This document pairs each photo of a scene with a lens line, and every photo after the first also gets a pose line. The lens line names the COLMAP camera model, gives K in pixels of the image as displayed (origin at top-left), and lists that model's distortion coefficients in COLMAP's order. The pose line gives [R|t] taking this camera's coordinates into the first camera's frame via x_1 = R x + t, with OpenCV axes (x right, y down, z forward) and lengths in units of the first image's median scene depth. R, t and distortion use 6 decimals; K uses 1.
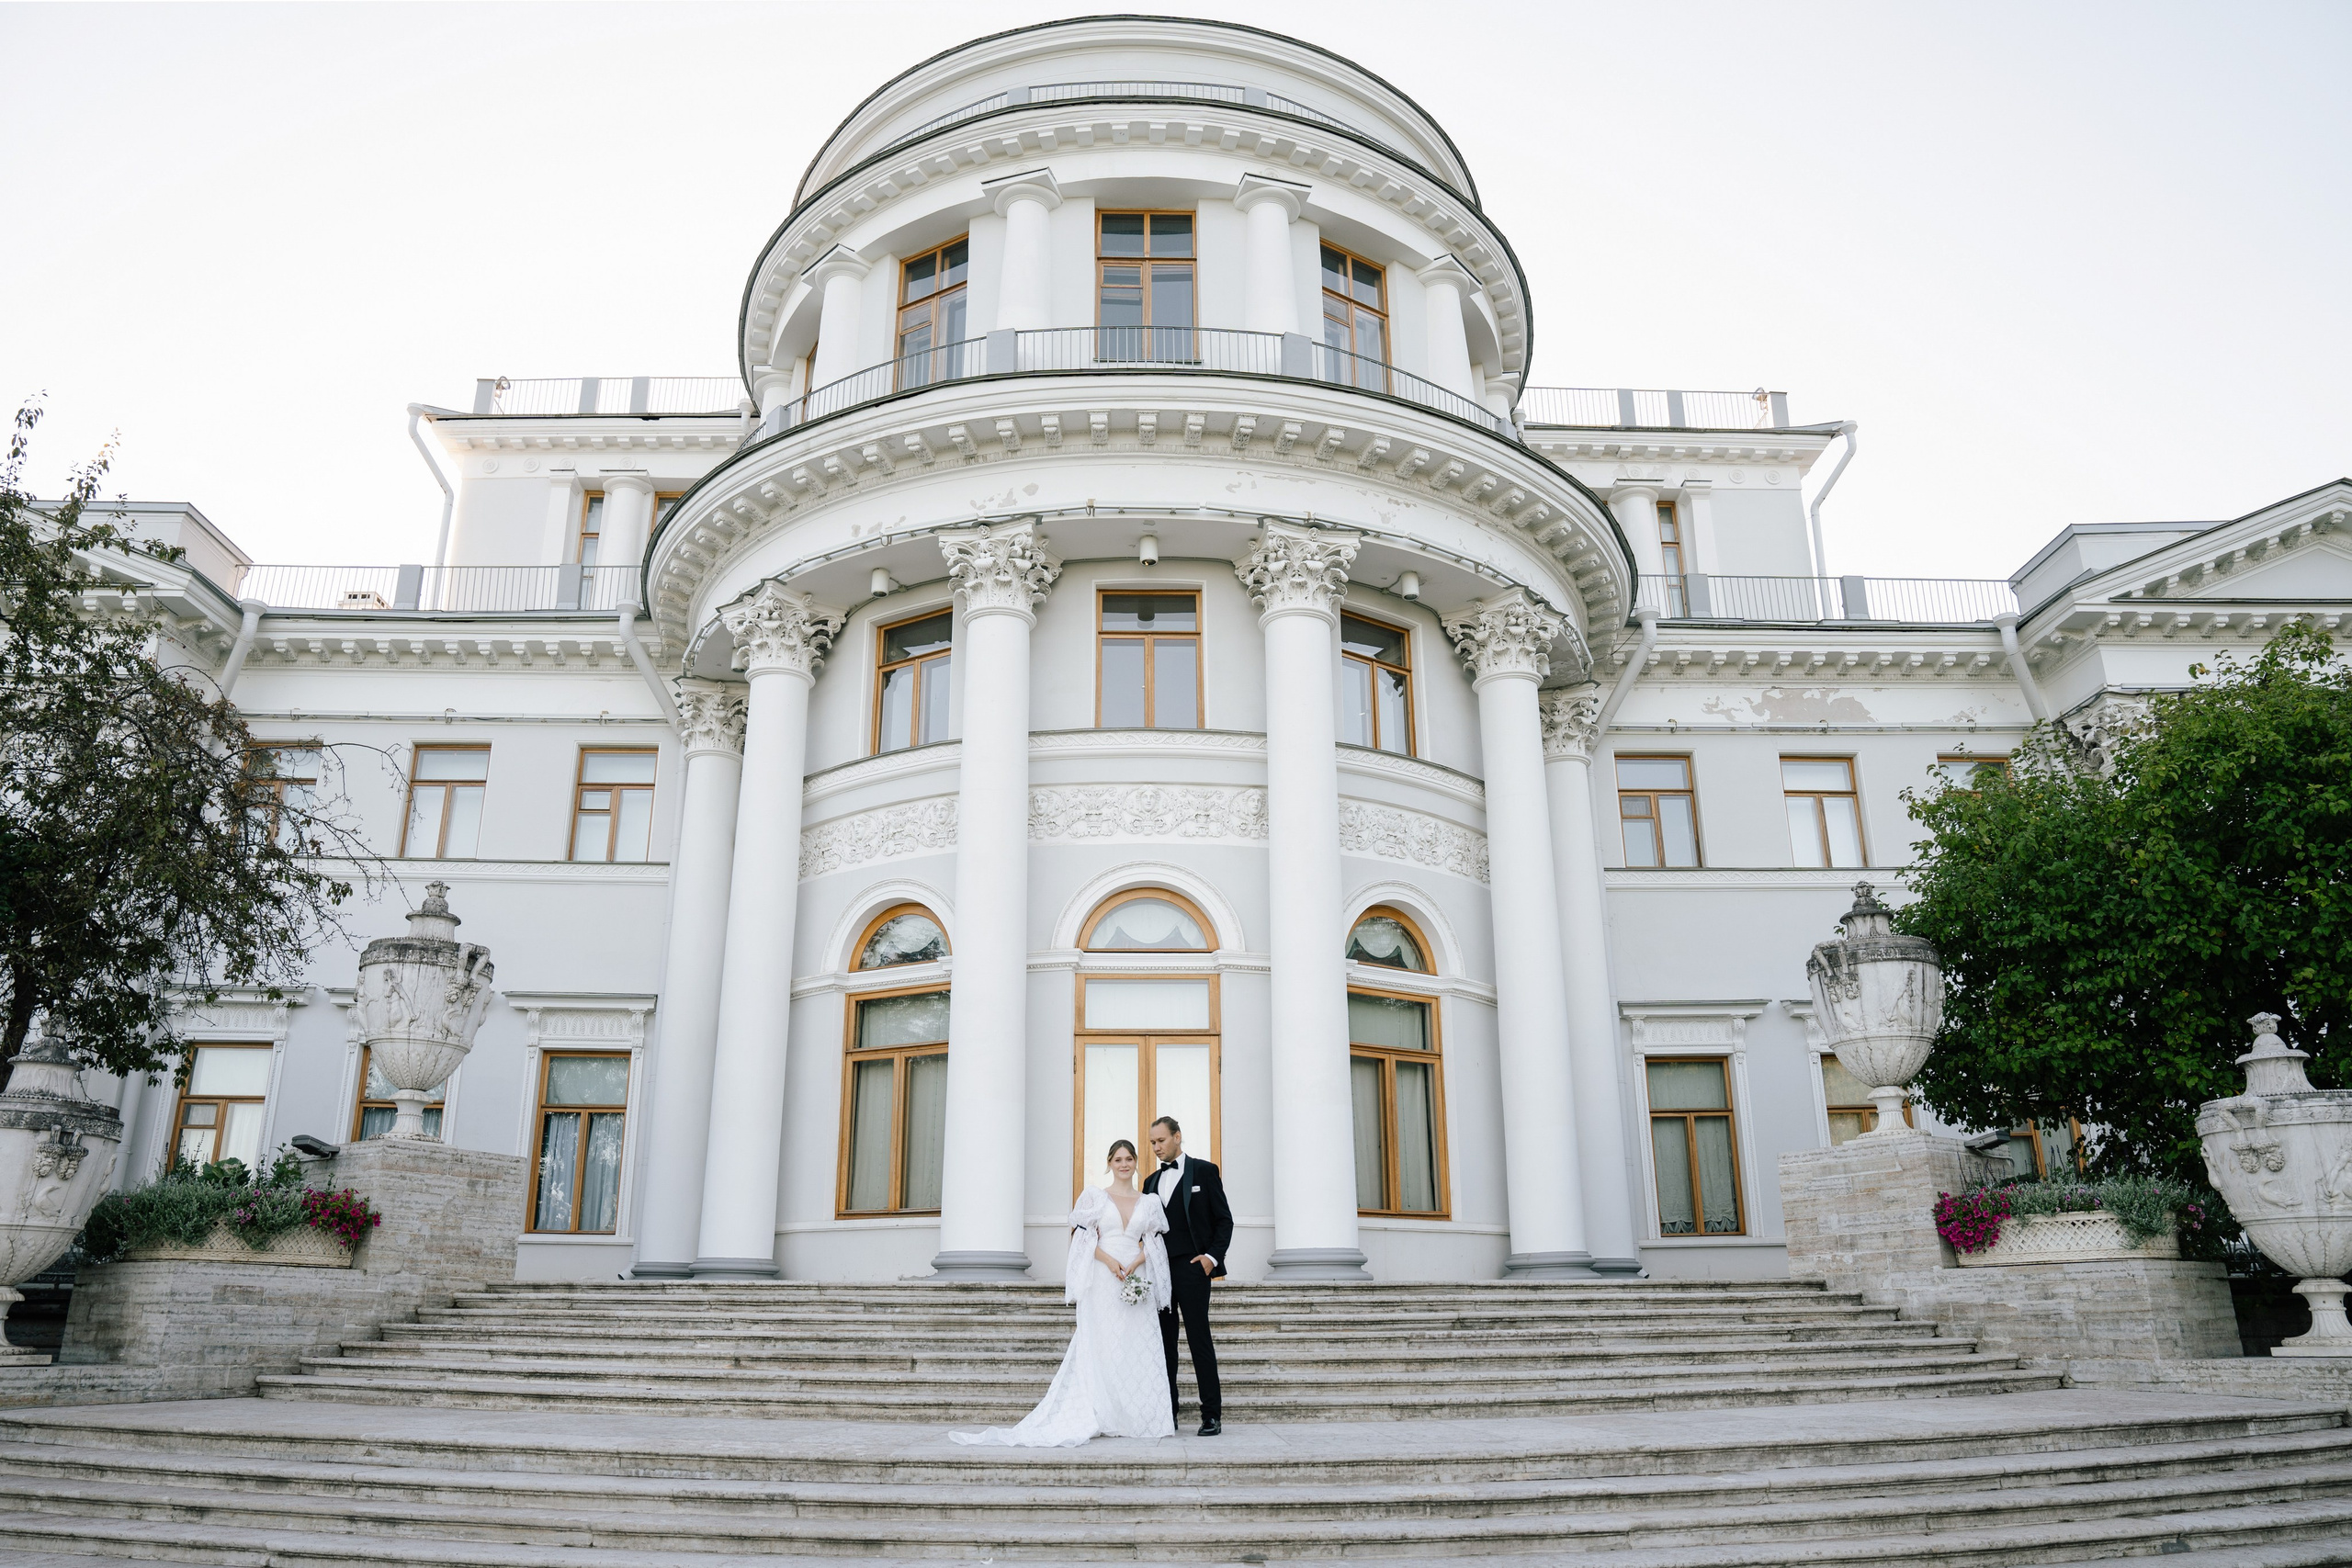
lens RADIAL K [[1605.9, 0, 1153.0], [0, 1605.9, 791.7], [0, 0, 1]] dist [-0.127049, 0.091930]
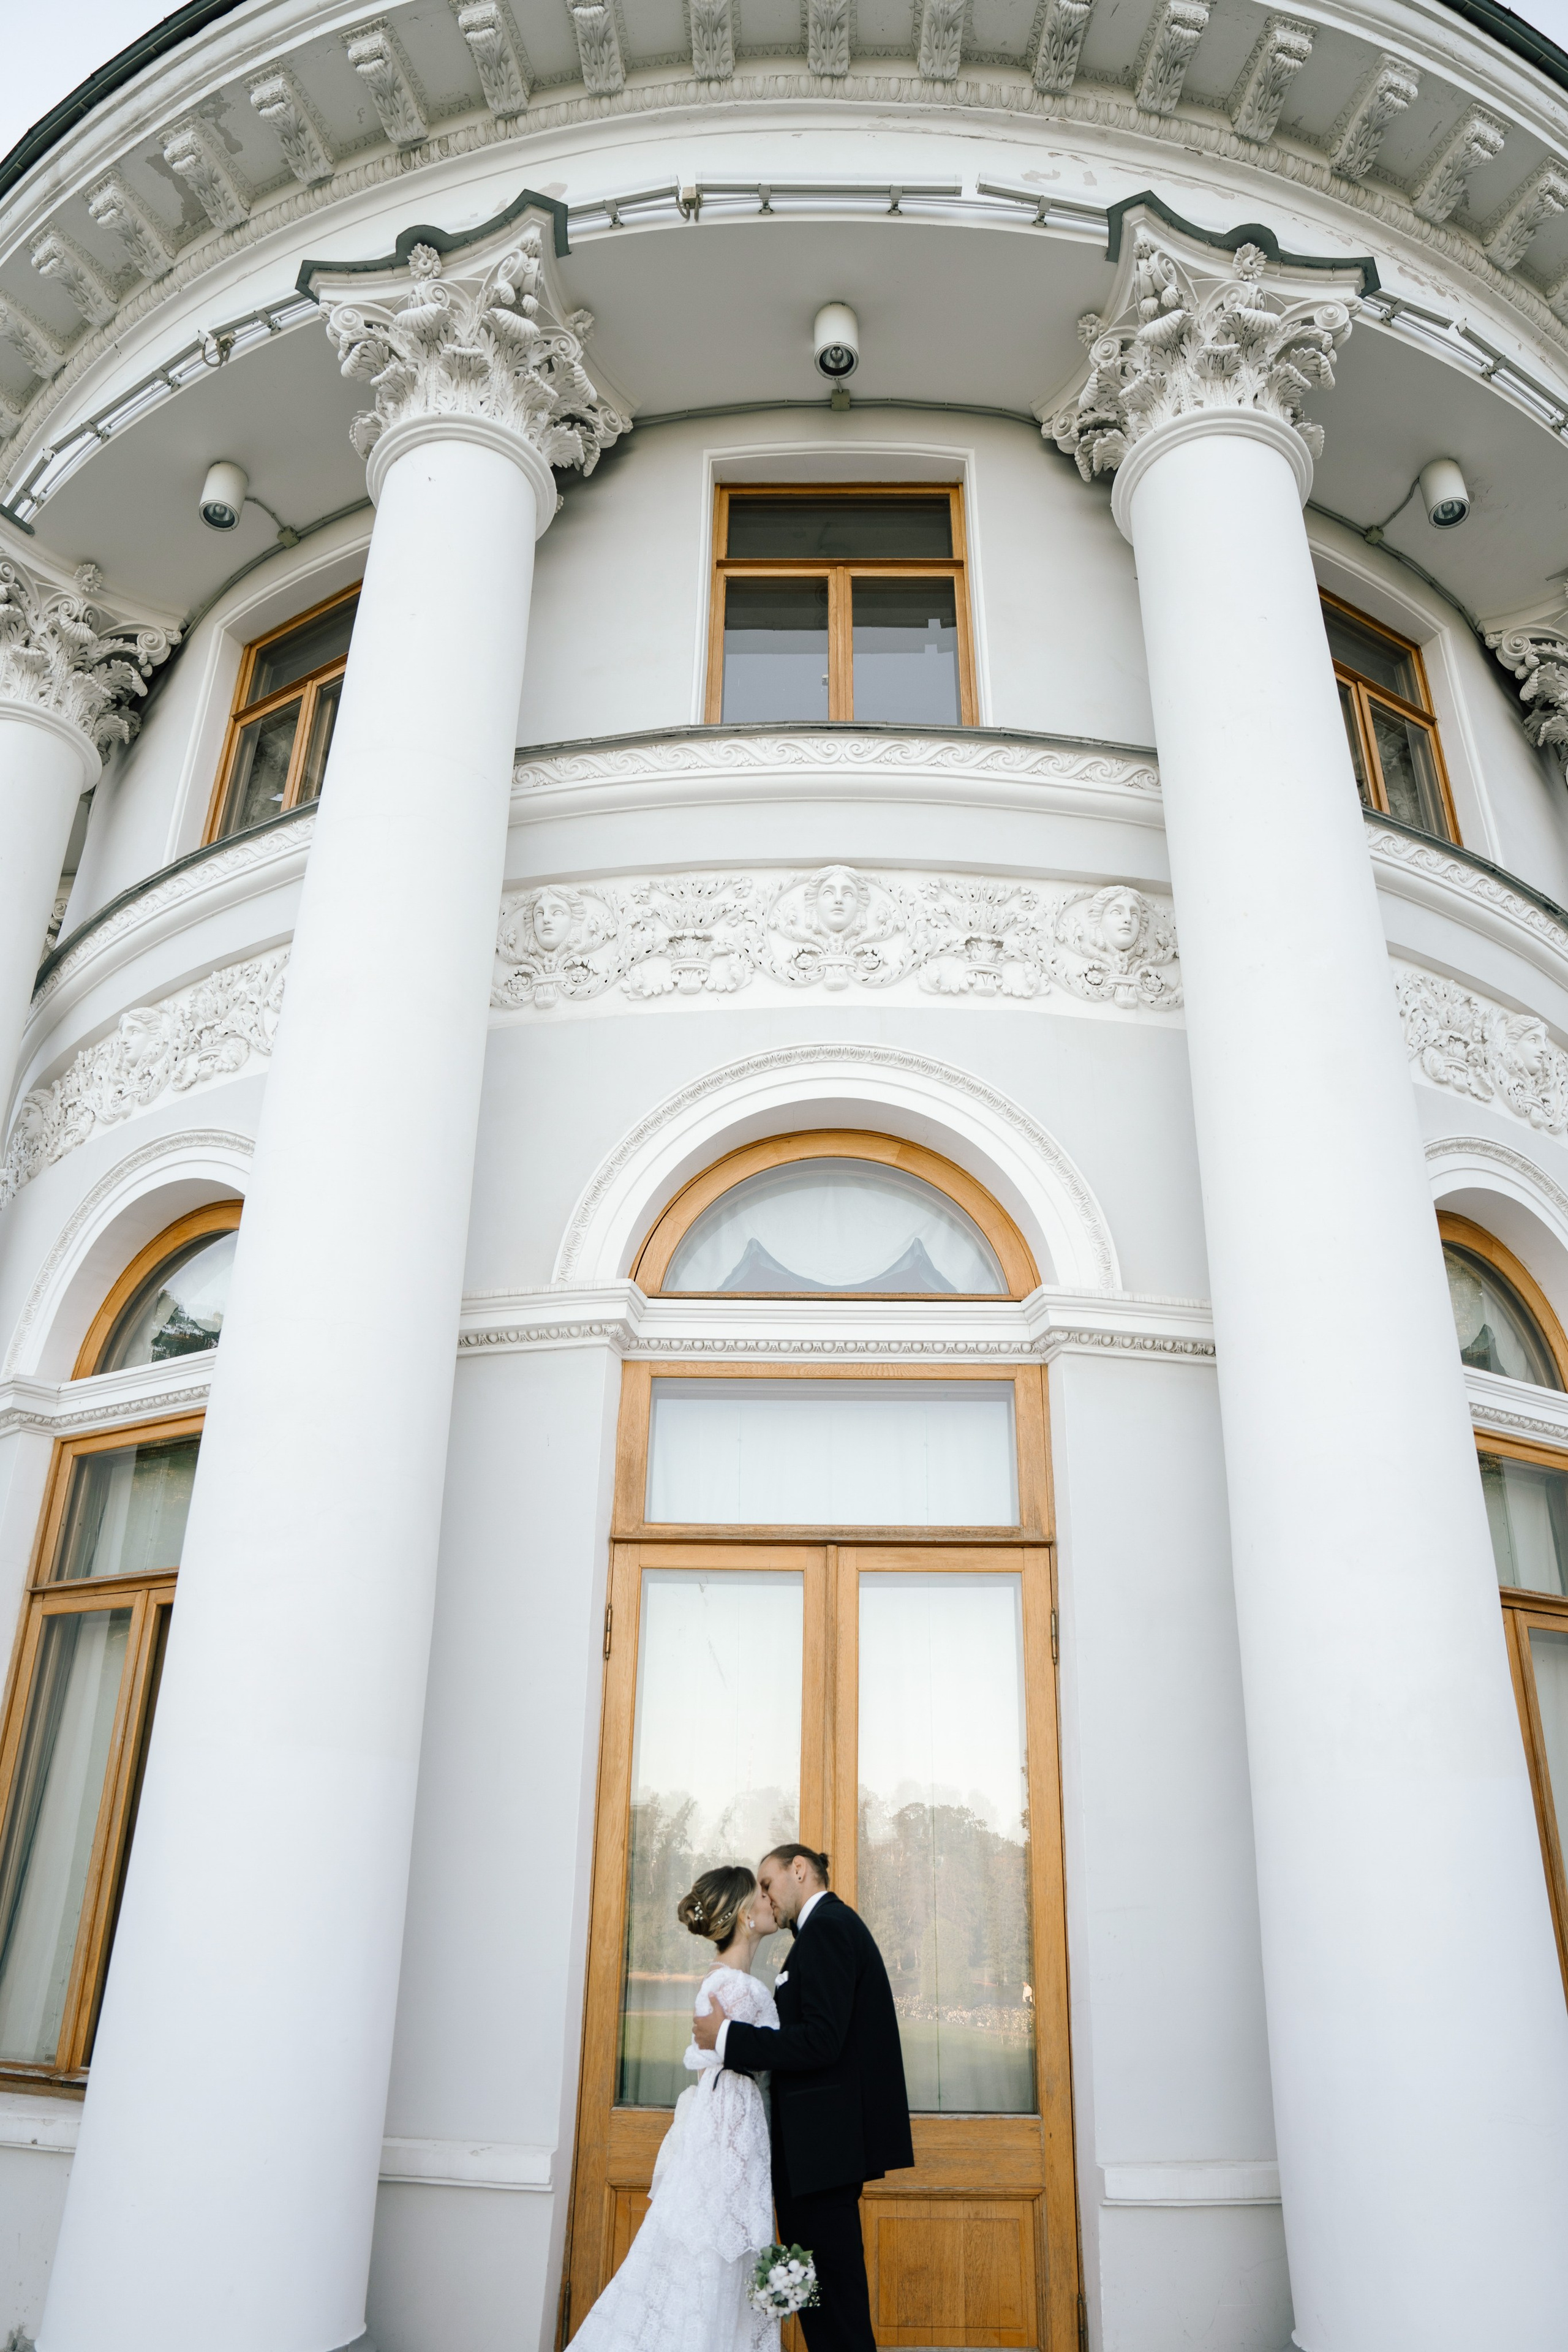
lens RADIAL K [[1606.1, 0, 808.4], [0, 1606.1, 1173.4], [0, 0, 1]] dist [-0.128711, 0.095410]
pose [[0.999376, -0.005206, -0.034926, 0.002987], [0.000735, 0.991926, -0.126813, 0.112628], [0.035305, 0.126708, 0.991312, 0.634718]]
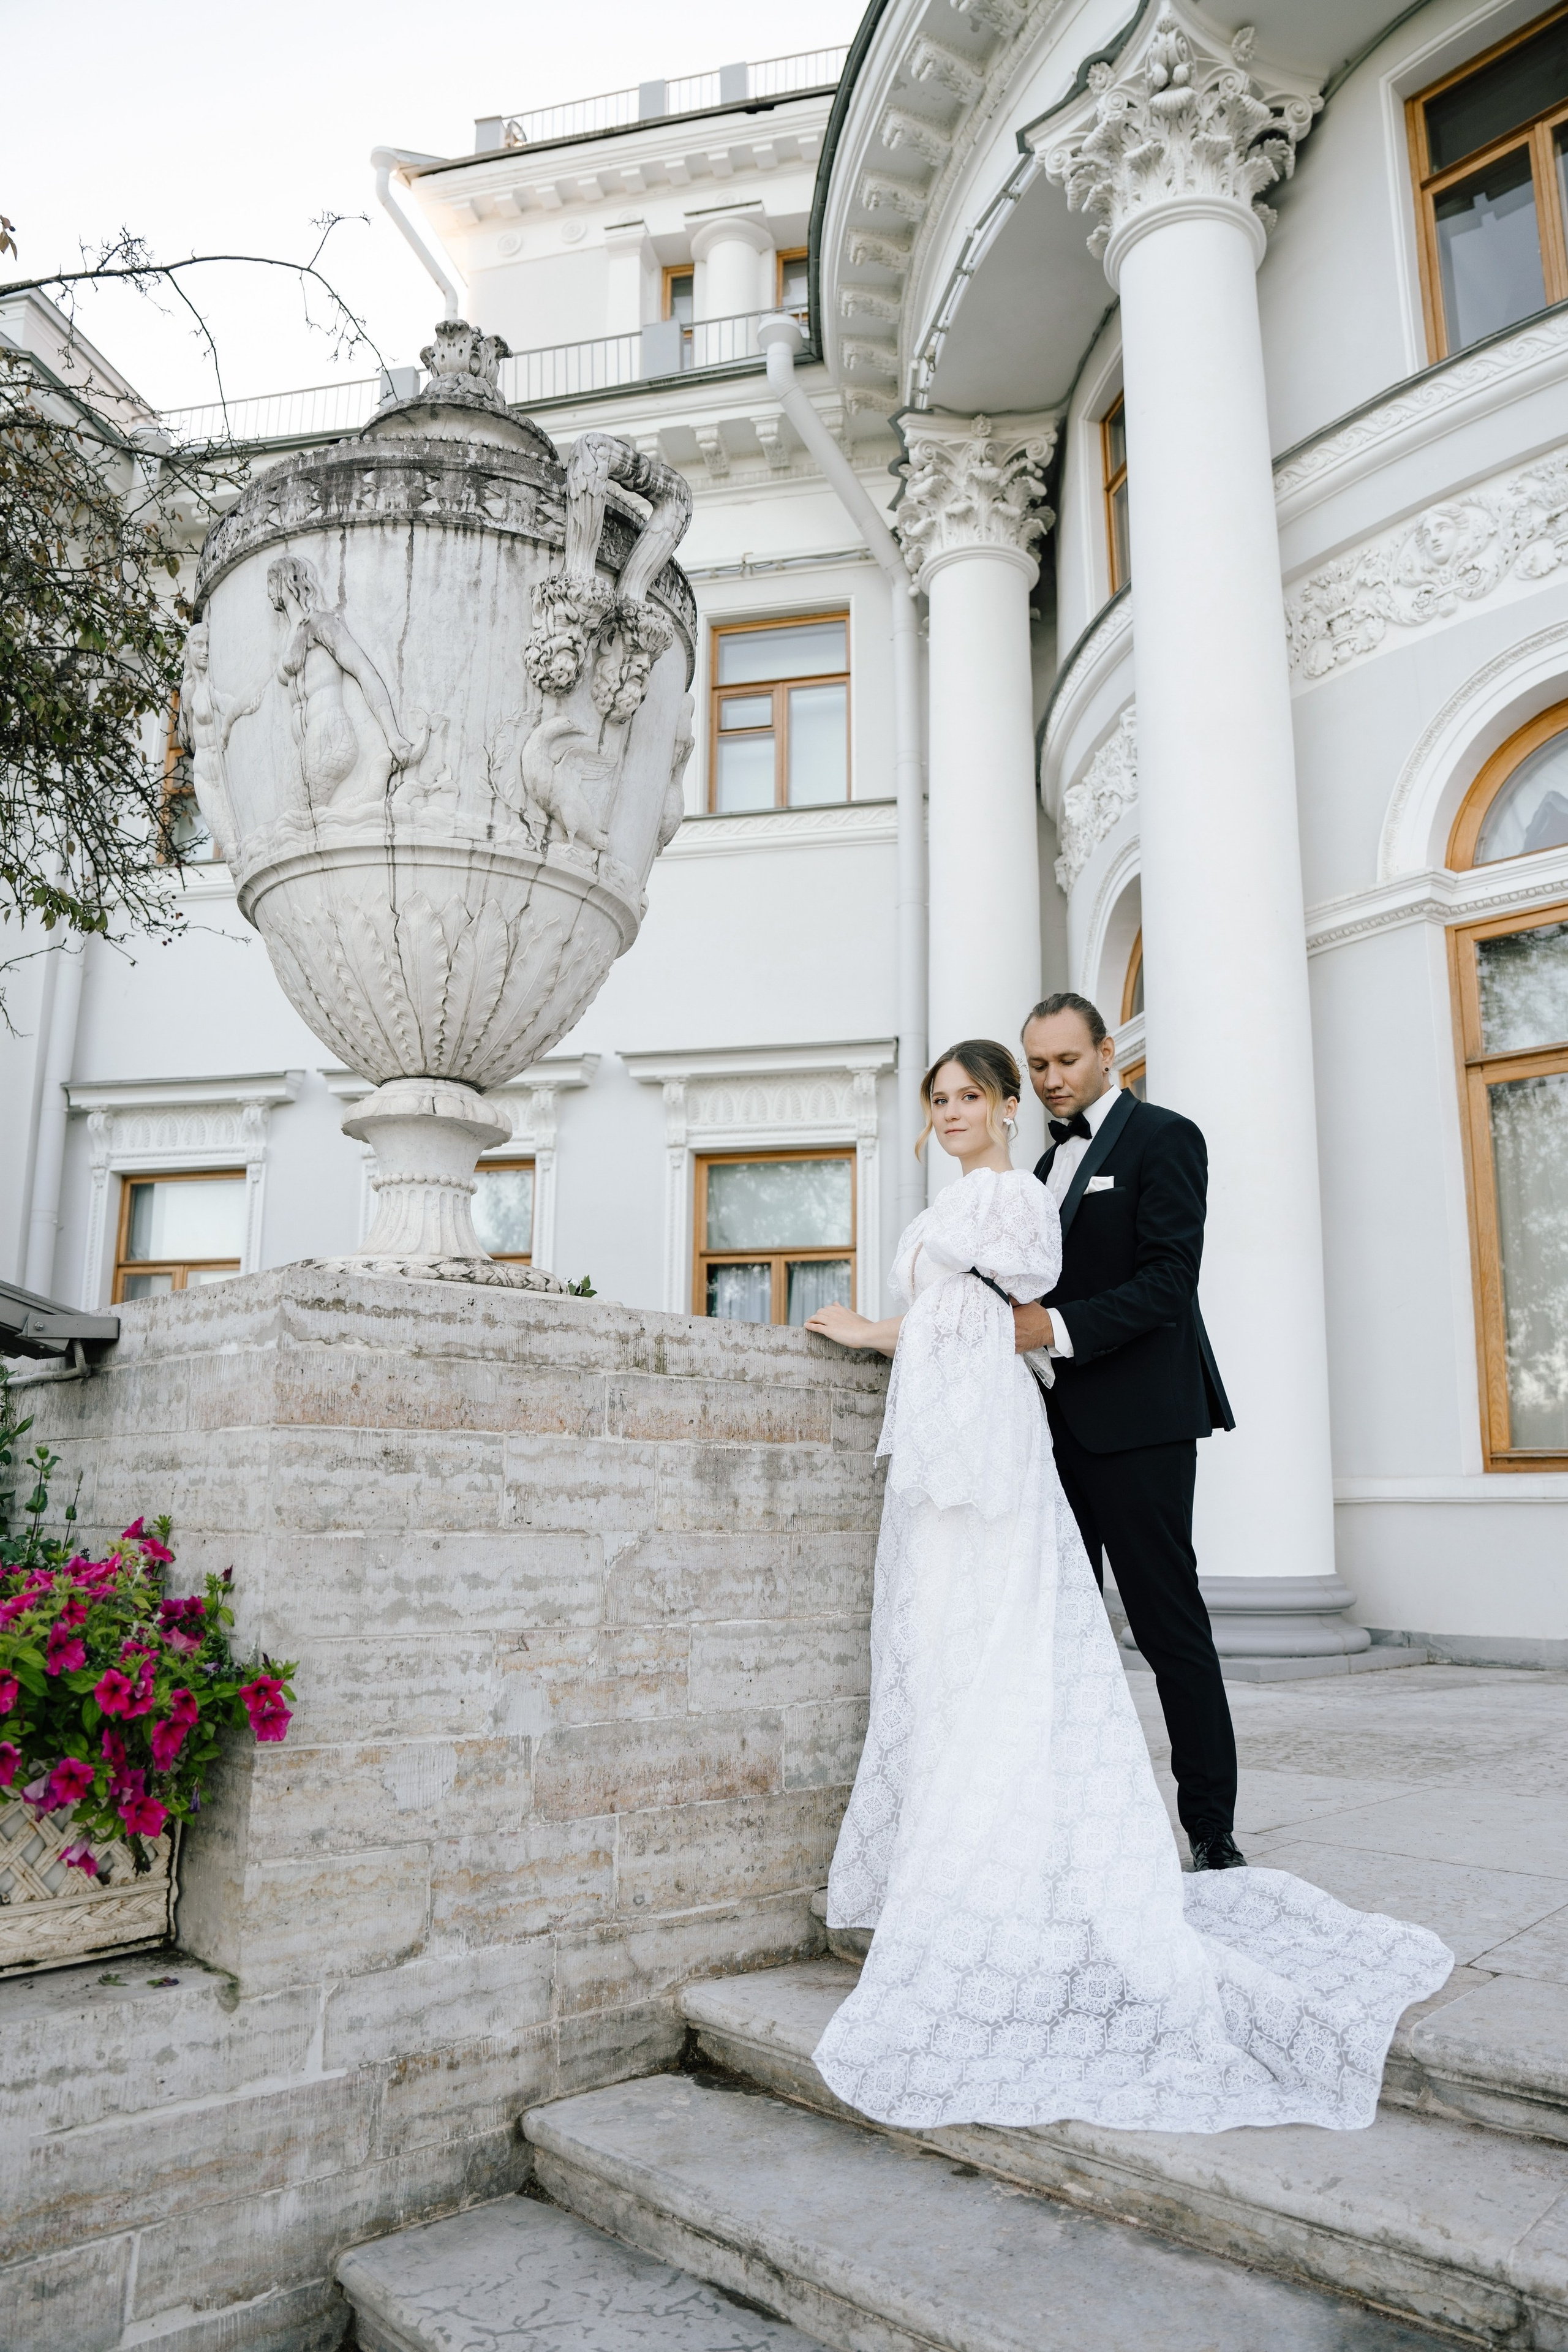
lens RADIAL K [[1599.0, 0, 791.5], [0, 1599.0, 1178.2], [0, 0, 1]] dist [-0.051826, -0.000586]
pose [[0.968073, -0.042450, -0.247049, -0.262395], [0.073553, 0.990278, 0.118063, 0.132213], [0.239635, -0.132465, 0.961784, 0.565919]]
